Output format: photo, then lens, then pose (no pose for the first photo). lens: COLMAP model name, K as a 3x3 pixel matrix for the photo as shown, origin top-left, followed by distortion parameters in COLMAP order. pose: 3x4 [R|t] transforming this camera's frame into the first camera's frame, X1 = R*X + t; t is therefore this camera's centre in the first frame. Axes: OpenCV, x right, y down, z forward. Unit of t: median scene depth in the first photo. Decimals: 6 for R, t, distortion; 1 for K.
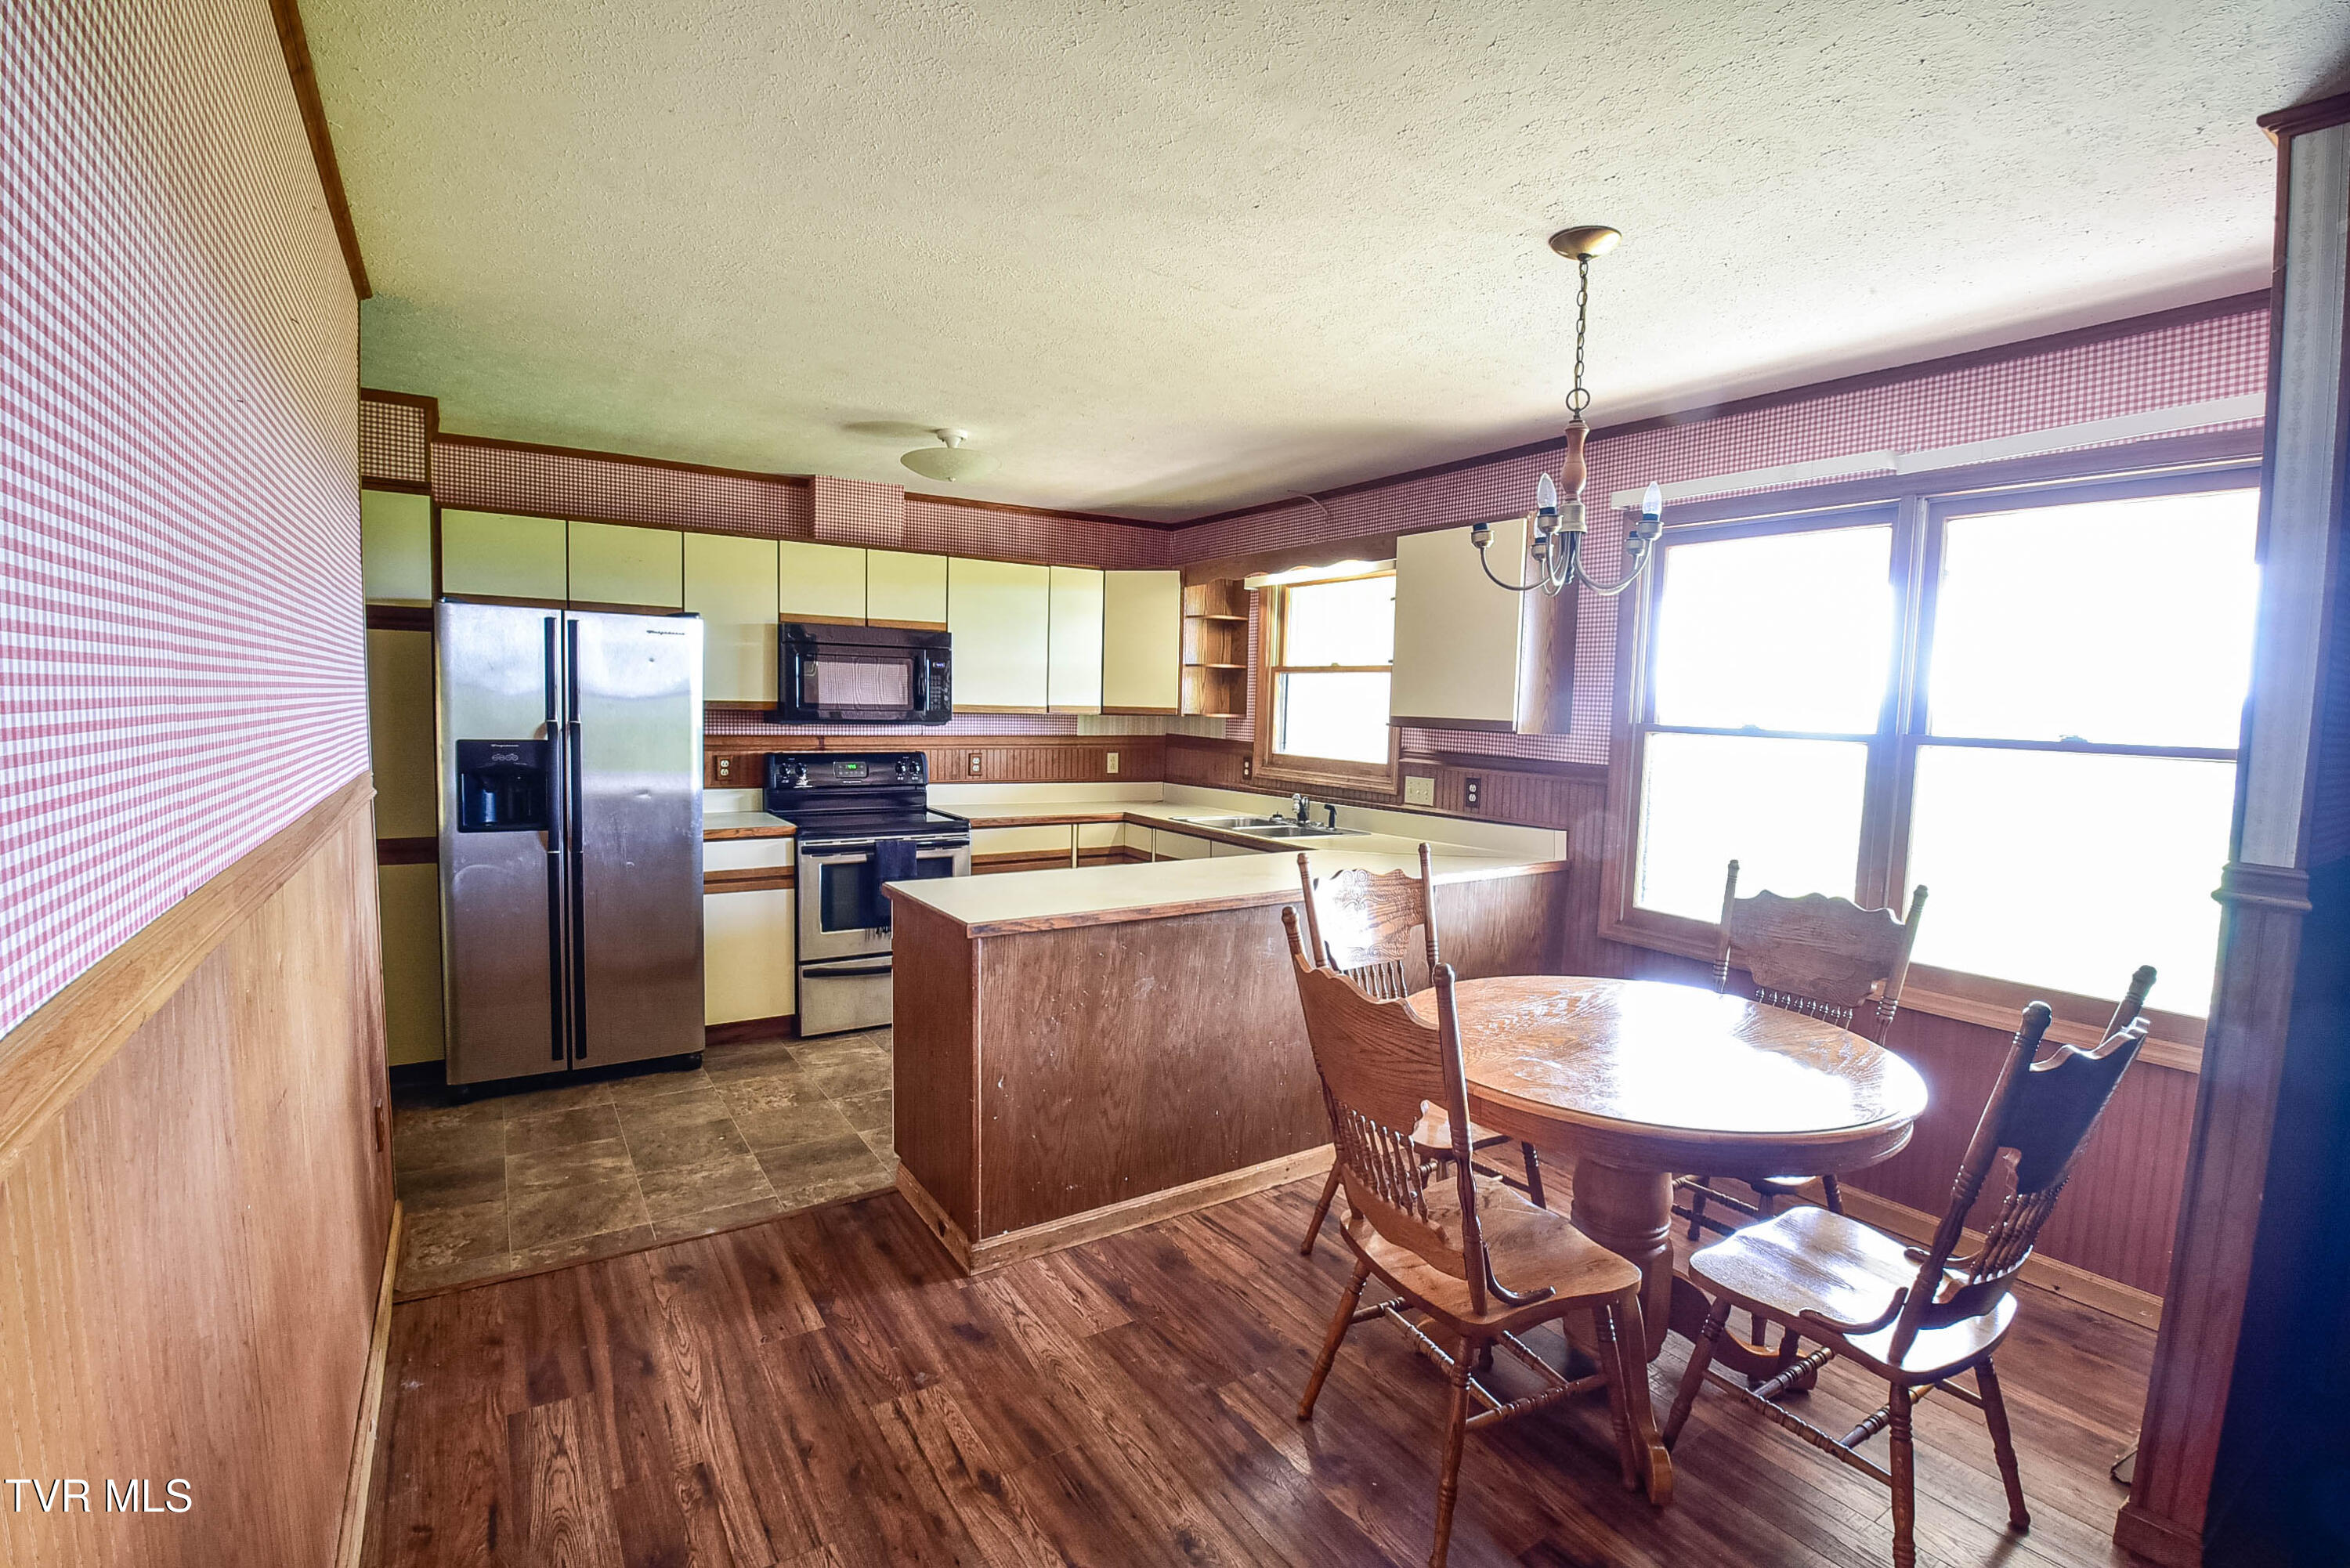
lens RADIAL K [[1041.9, 0, 1191.3], [0, 1041.9, 791.0], [0, 0, 1]] dist [-0.026331, -0.008492]
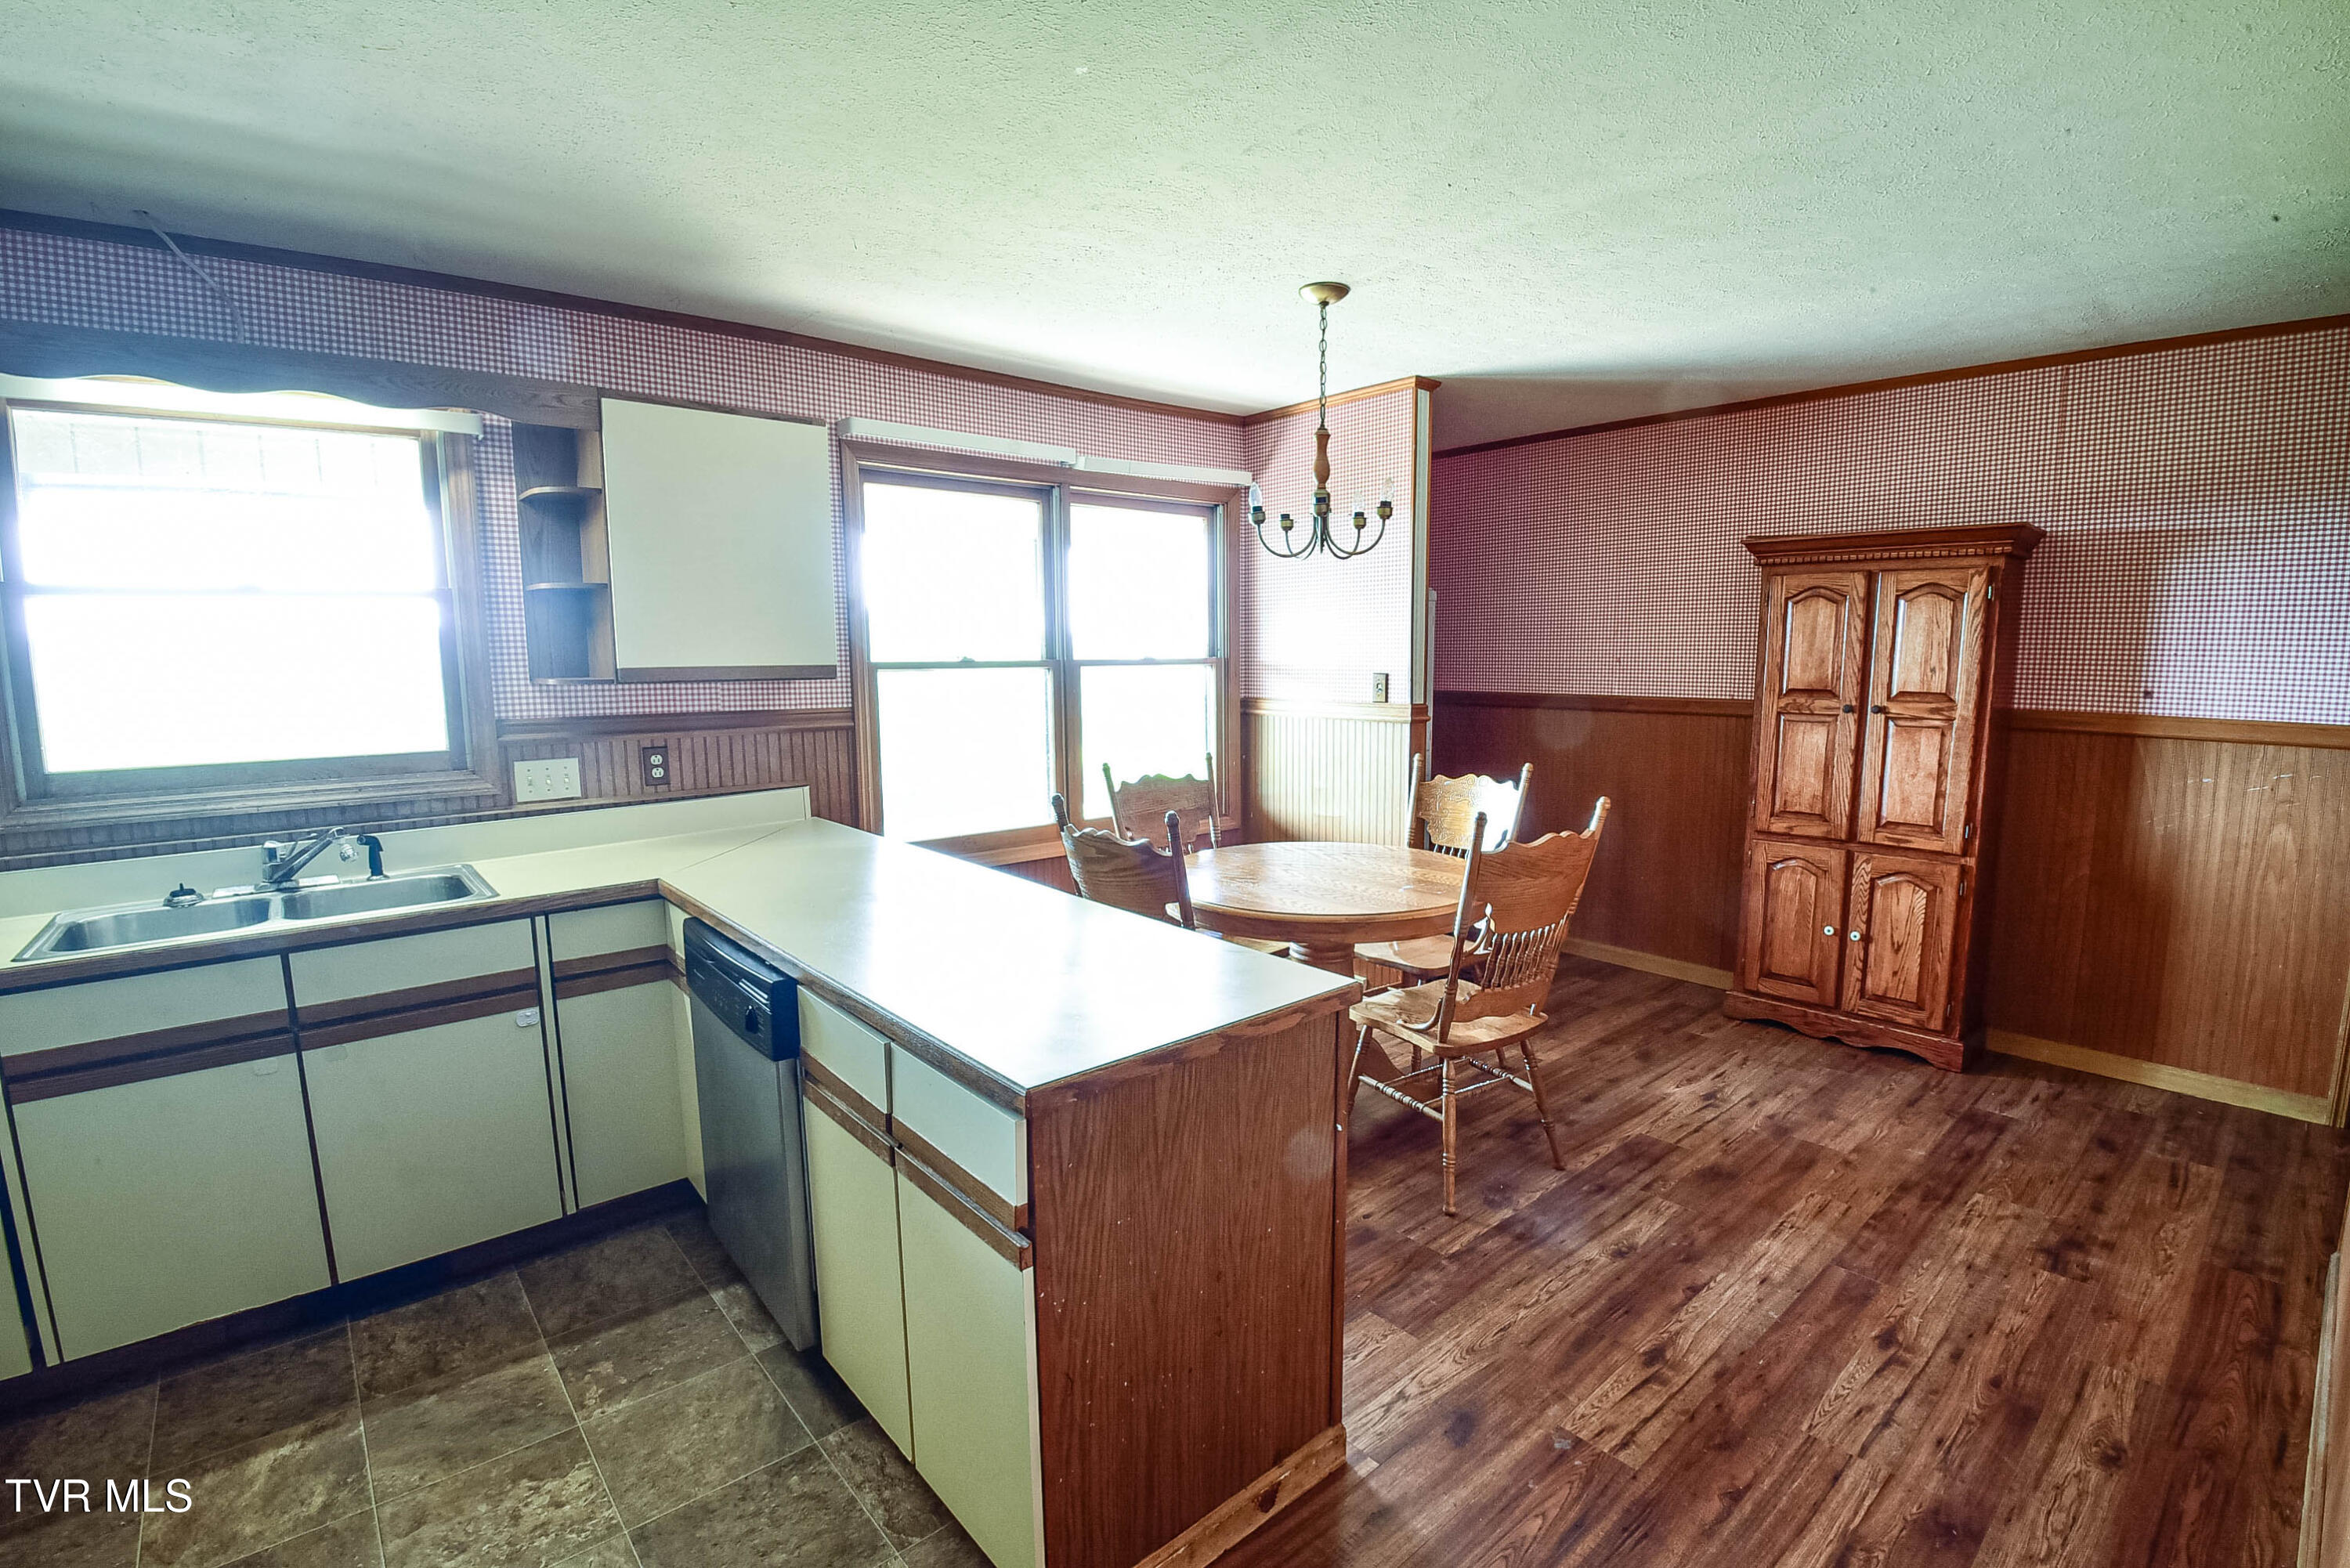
lens RADIAL K [[1041.9, 0, 1191.3], [0, 1041.9, 791.0], [0, 0, 1]] dist [-0.026331, -0.008492]
pose [[-0.113357, -0.162523, 0.980172, -1.005553], [0.087405, 0.981074, 0.172781, -0.149595], [-0.989702, 0.105258, -0.097006, 1.366272]]
